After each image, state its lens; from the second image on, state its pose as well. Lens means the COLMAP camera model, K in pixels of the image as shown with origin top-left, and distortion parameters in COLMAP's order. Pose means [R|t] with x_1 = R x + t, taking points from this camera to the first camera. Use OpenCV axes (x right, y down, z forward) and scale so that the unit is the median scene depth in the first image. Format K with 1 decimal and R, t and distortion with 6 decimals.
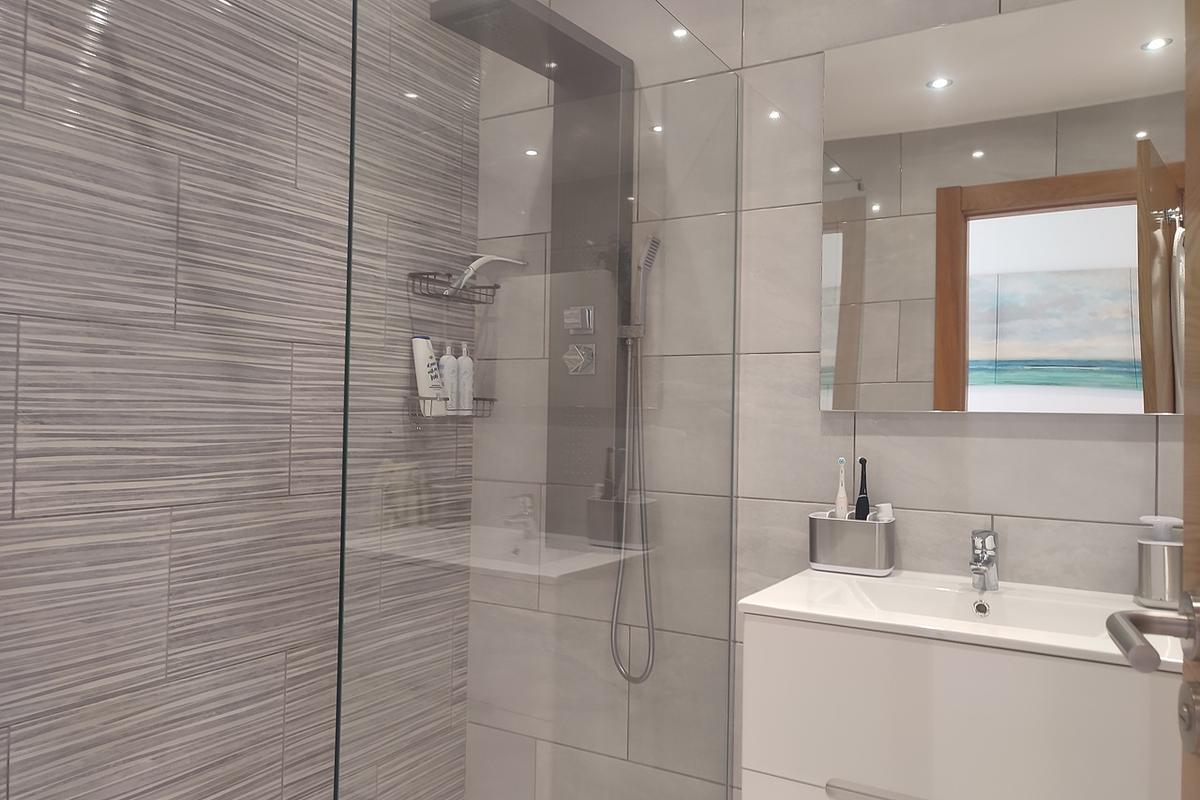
lens RADIAL K [[869.5, 0, 600.0], [0, 869.5, 400.0], [0, 0, 1]] dist [0.003205, -0.010972]
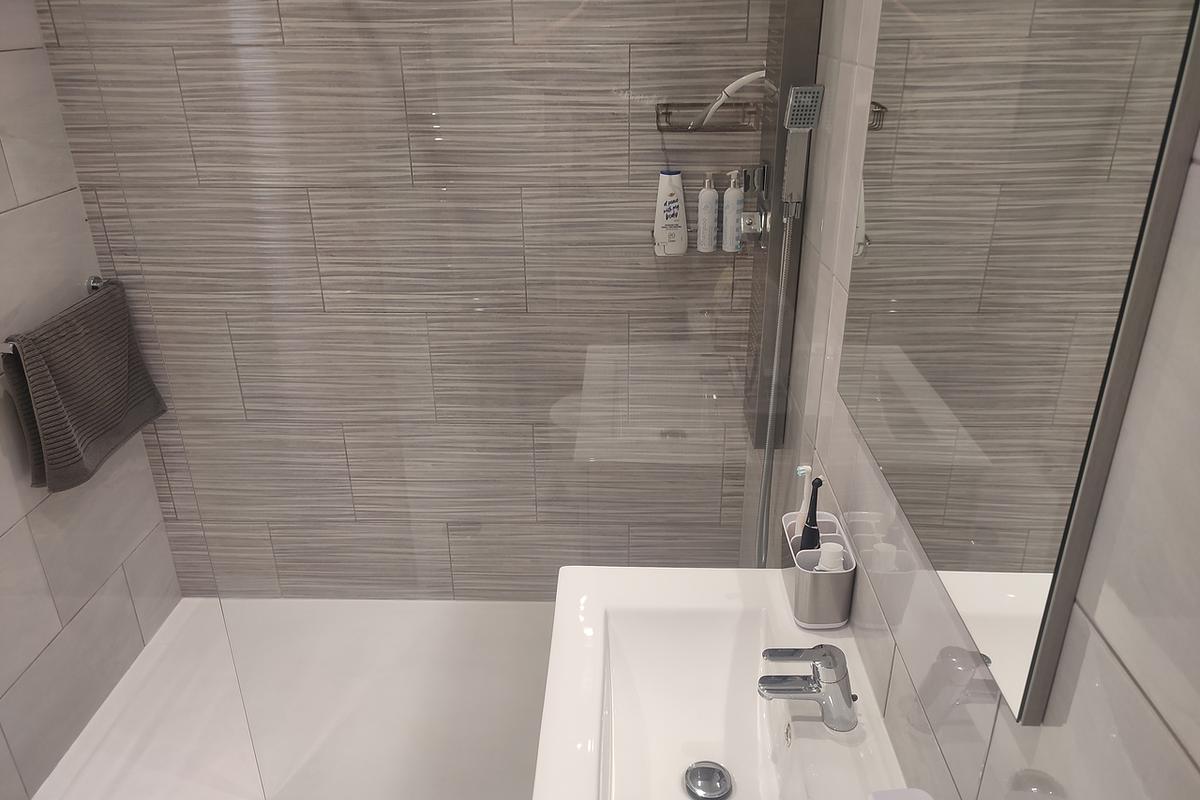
lens RADIAL K [[869.5, 0, 600.0], [0, 869.5, 400.0], [0, 0, 1]] dist [0.003205, -0.010972]
pose [[0.479863, 0.339704, -0.808908, 0.829435], [0.033679, 0.914185, 0.403895, -0.306674], [0.876697, -0.221058, 0.427243, 0.595545]]
